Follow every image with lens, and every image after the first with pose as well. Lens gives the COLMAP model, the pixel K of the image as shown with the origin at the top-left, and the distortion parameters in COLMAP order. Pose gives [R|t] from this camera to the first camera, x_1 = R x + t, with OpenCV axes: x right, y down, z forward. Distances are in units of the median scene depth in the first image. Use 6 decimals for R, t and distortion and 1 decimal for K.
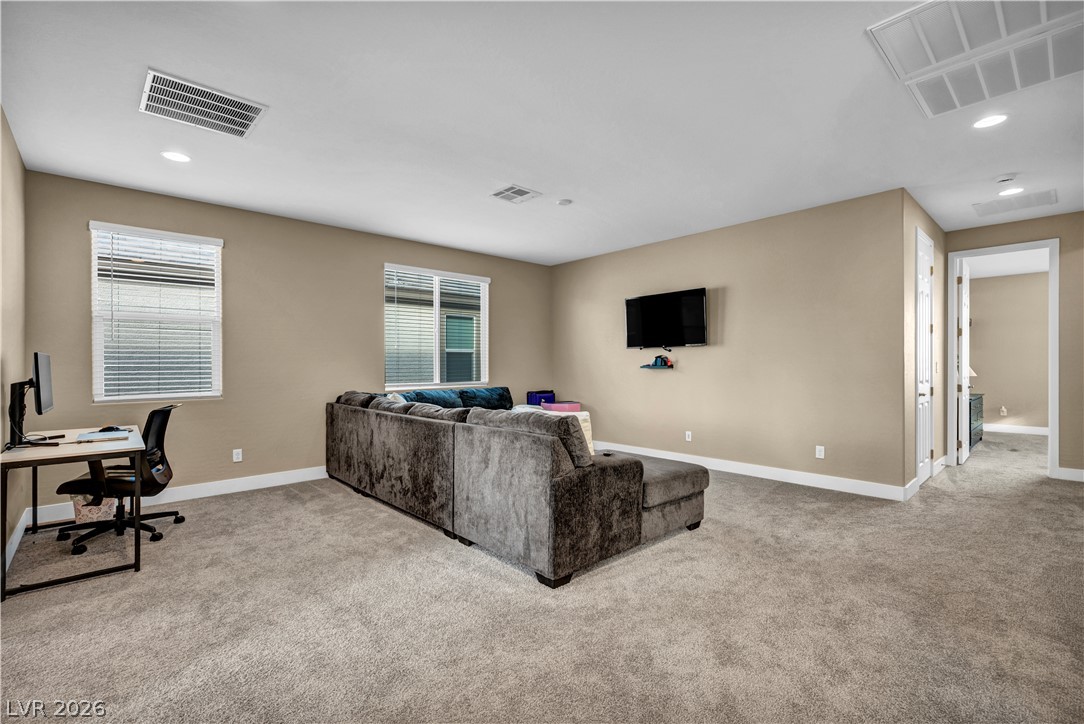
lens RADIAL K [[476.0, 0, 542.0], [0, 476.0, 362.0], [0, 0, 1]] dist [-0.001445, -0.000450]
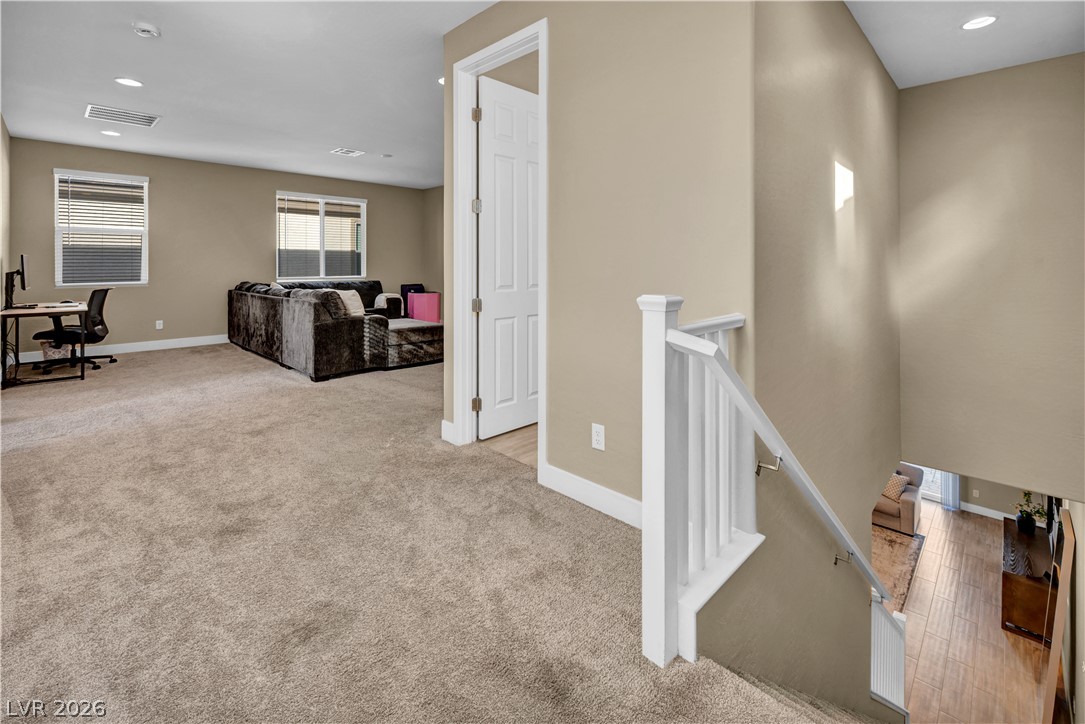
lens RADIAL K [[465.7, 0, 543.2], [0, 465.7, 263.8], [0, 0, 1]] dist [0.000219, 0.000138]
pose [[0.998554, 0.004016, 0.053607, 0.610227], [-0.004102, 0.999990, 0.001494, 0.001736], [-0.053601, -0.001711, 0.998561, -0.654176]]
